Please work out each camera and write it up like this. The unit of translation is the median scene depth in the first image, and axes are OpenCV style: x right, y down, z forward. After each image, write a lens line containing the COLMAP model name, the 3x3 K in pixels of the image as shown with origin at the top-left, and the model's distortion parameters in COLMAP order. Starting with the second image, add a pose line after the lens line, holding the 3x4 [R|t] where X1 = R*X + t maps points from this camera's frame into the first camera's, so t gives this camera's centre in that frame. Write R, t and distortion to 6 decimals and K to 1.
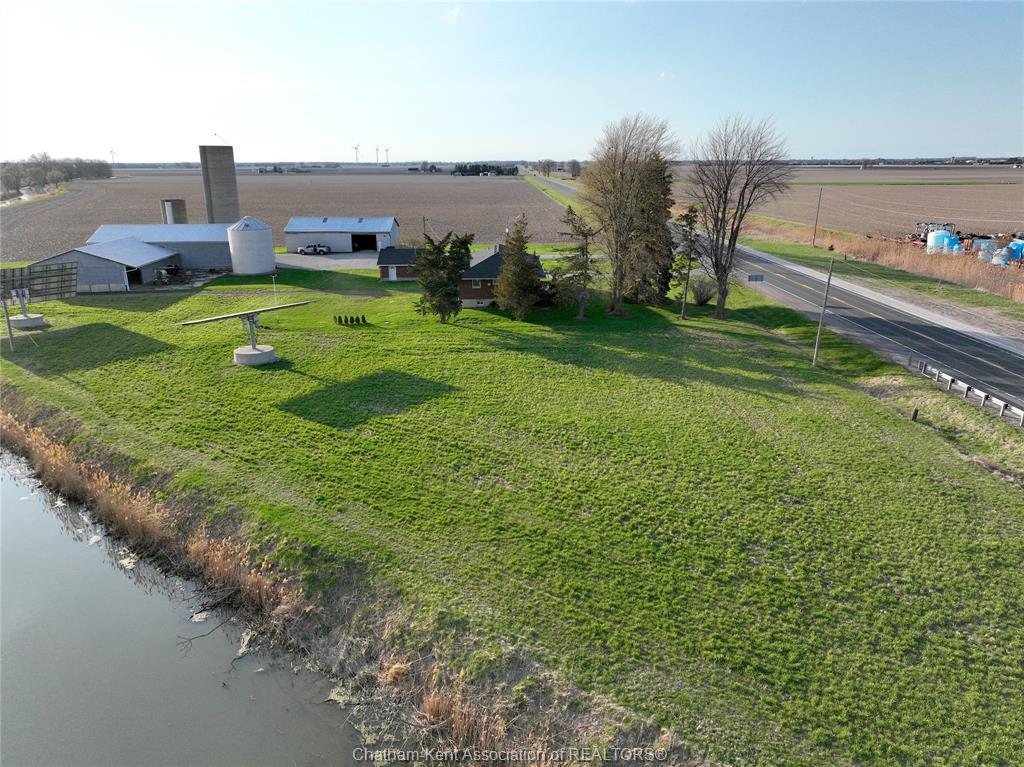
lens RADIAL K [[721.0, 0, 515.3], [0, 721.0, 387.5], [0, 0, 1]] dist [0.000057, 0.005014]
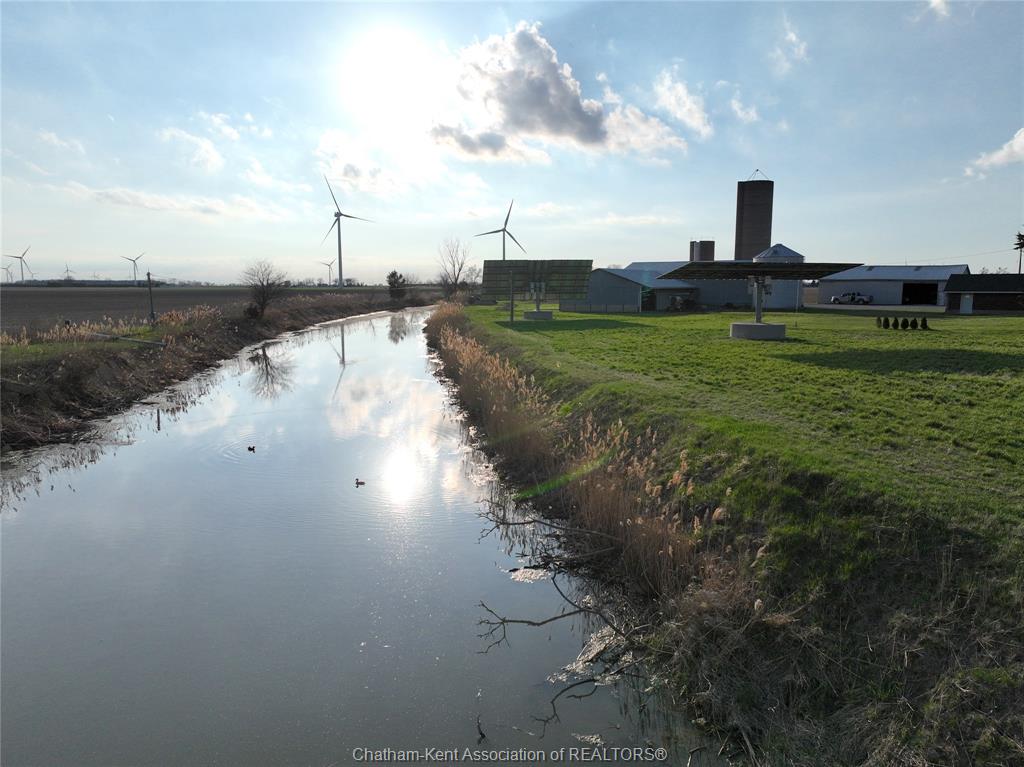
lens RADIAL K [[721.0, 0, 517.4], [0, 721.0, 381.1], [0, 0, 1]] dist [0.000057, 0.005014]
pose [[0.768304, 0.088626, -0.633920, -0.162973], [-0.191586, 0.976805, -0.095636, 0.232616], [0.610741, 0.194928, 0.767463, 0.598288]]
